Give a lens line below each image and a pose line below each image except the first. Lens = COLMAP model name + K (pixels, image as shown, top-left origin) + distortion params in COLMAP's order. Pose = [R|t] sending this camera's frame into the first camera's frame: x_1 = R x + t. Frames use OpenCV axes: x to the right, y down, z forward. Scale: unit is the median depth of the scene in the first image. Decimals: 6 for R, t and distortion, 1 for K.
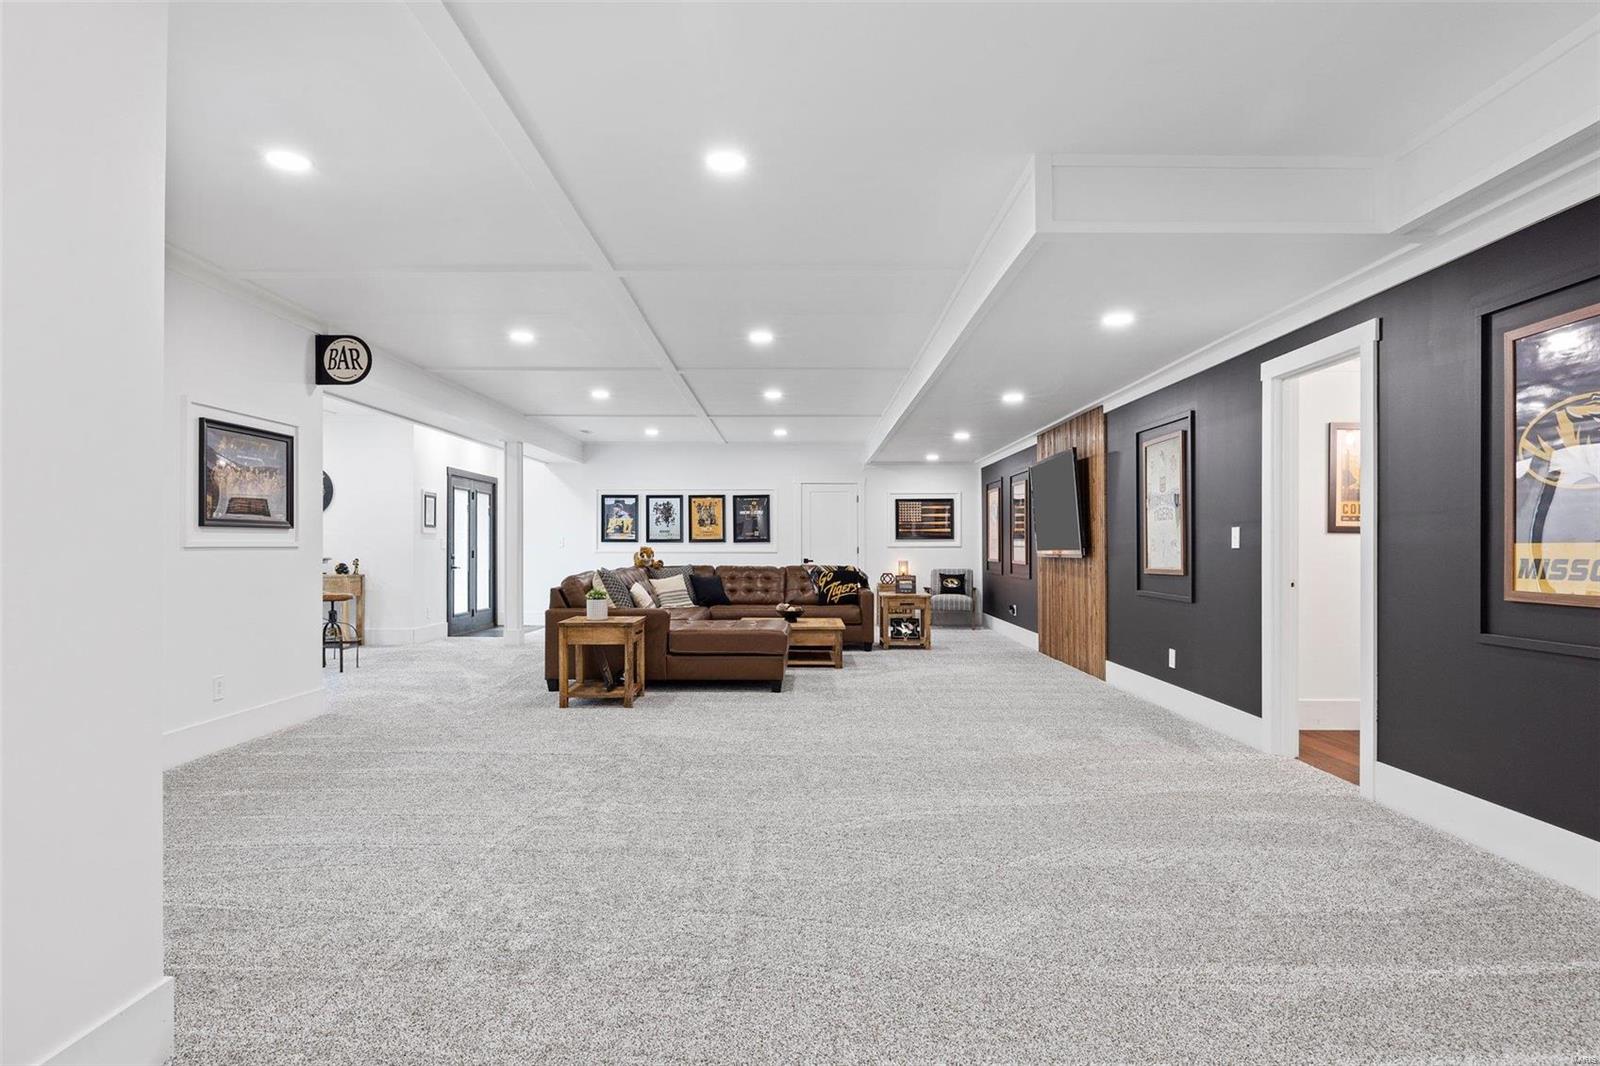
lens RADIAL K [[887.5, 0, 797.9], [0, 887.5, 538.1], [0, 0, 1]] dist [-0.005739, -0.000450]
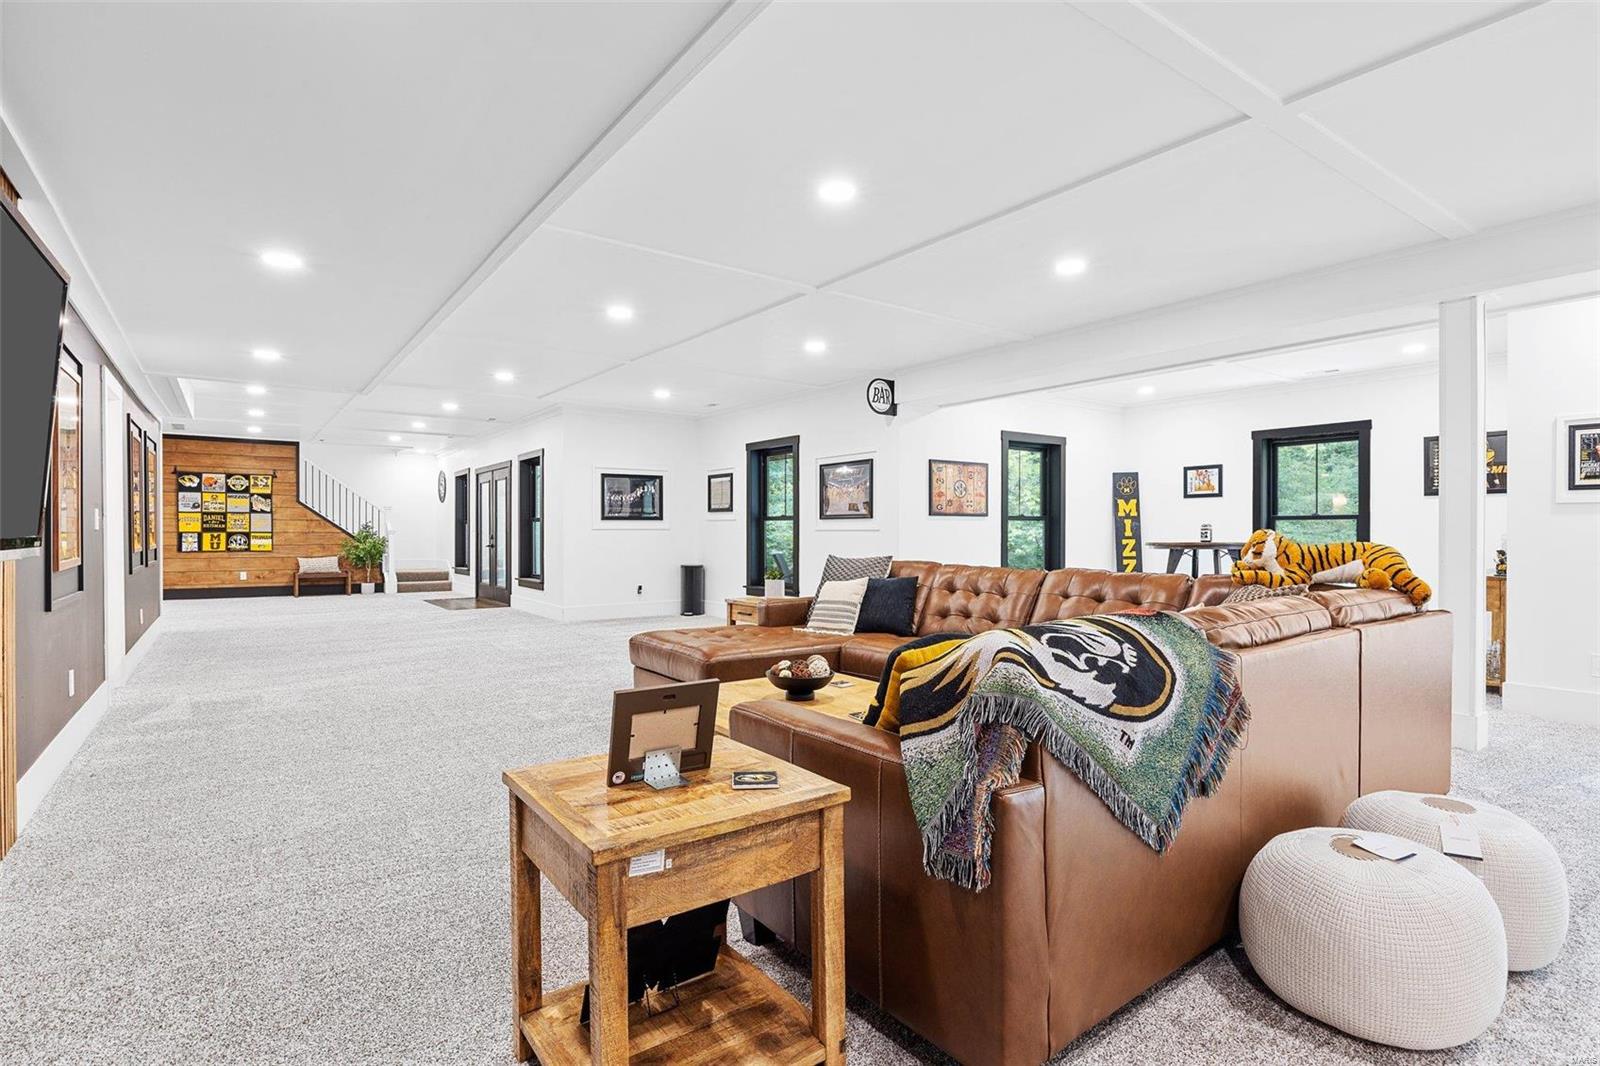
lens RADIAL K [[778.6, 0, 791.3], [0, 778.6, 529.1], [0, 0, 1]] dist [-0.012598, -0.001302]
pose [[-0.807132, -0.002618, -0.590366, 0.173146], [0.004573, 0.999932, -0.010685, 0.011230], [0.590354, -0.011324, -0.807065, 0.987674]]
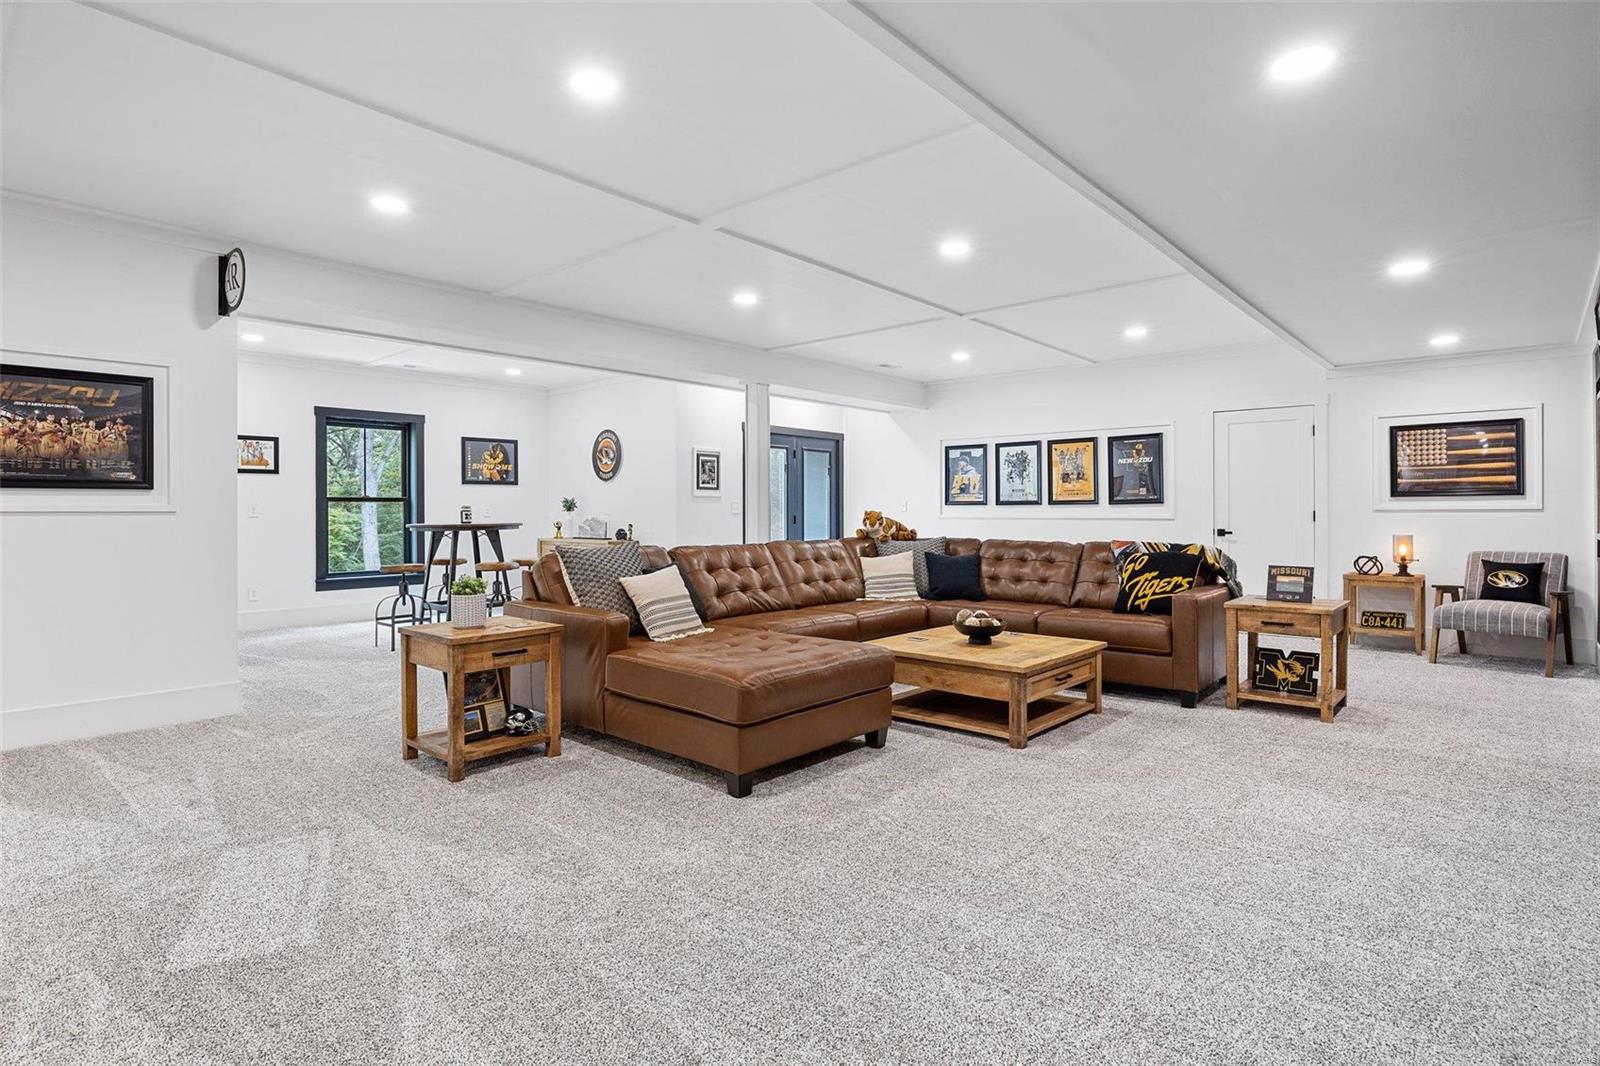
lens RADIAL K [[818.1, 0, 807.6], [0, 818.1, 509.2], [0, 0, 1]] dist [-0.012546, 0.000391]
pose [[0.754832, -0.002912, -0.655912, 0.190616], [0.007688, 0.999961, 0.004408, 0.004404], [0.655874, -0.008370, 0.754824, 0.404481]]
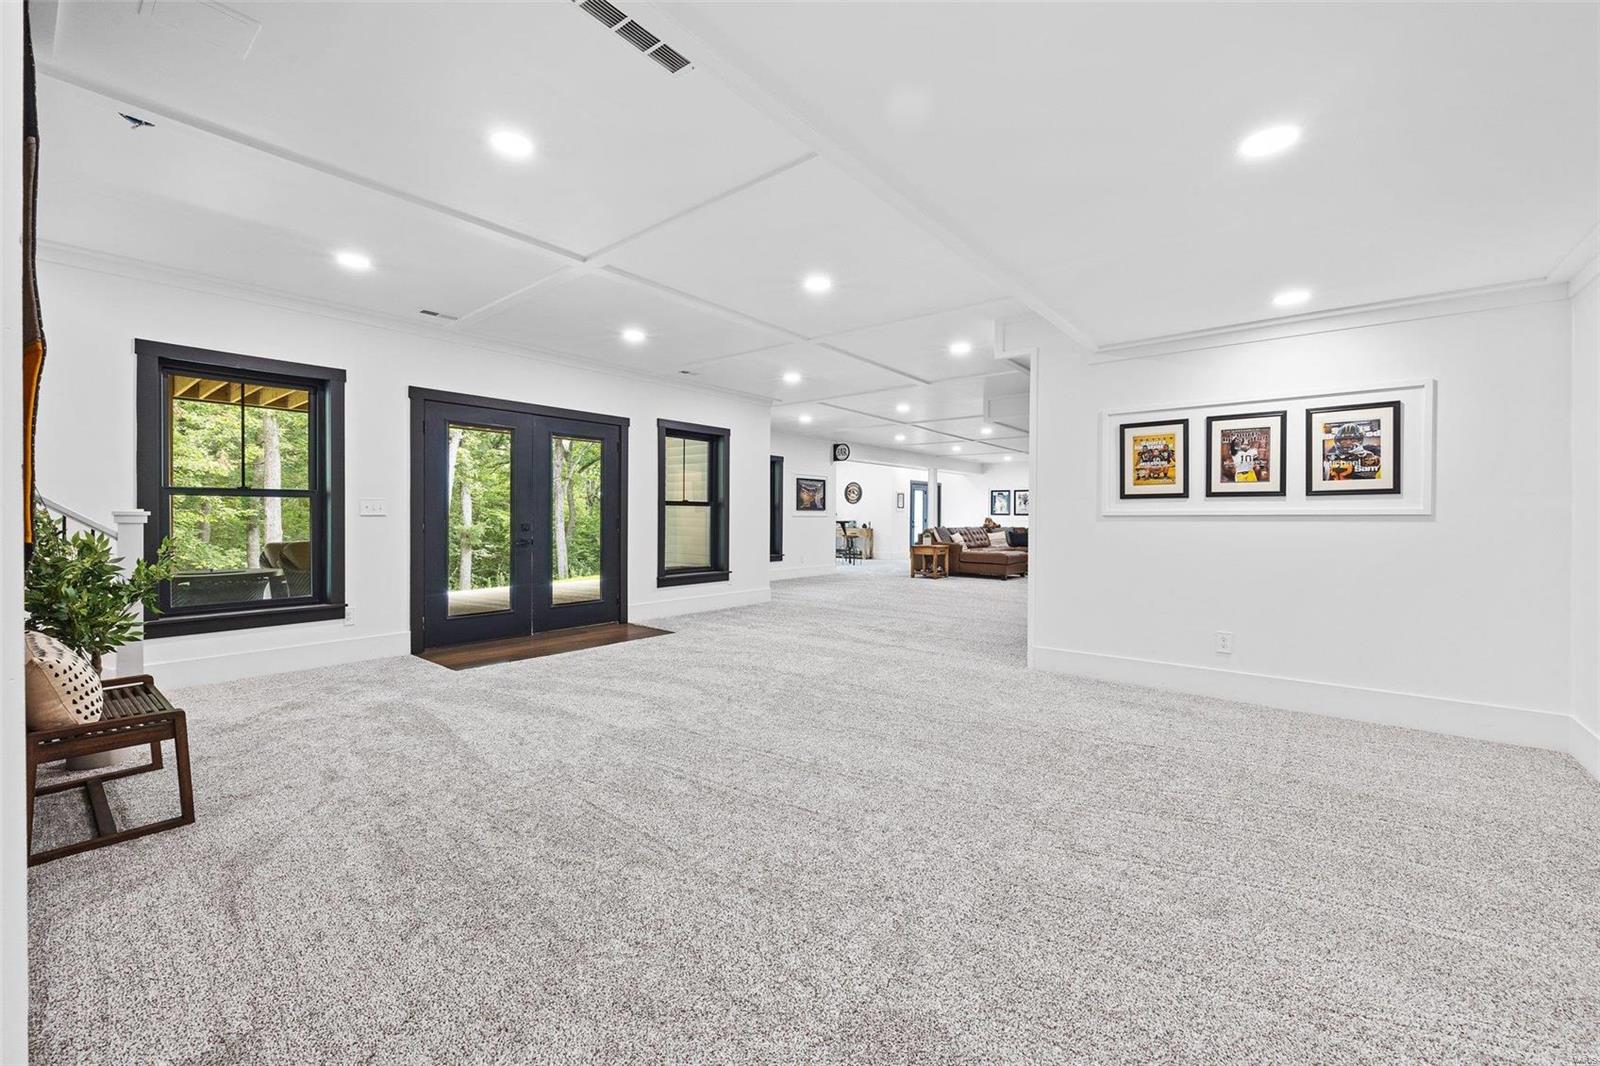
lens RADIAL K [[640.2, 0, 802.0], [0, 640.2, 524.1], [0, 0, 1]] dist [-0.000306, -0.000003]
pose [[0.781837, 0.013878, -0.623329, 0.361186], [-0.001987, 0.999803, 0.019767, -0.002965], [0.623480, -0.014216, 0.781710, -0.376084]]
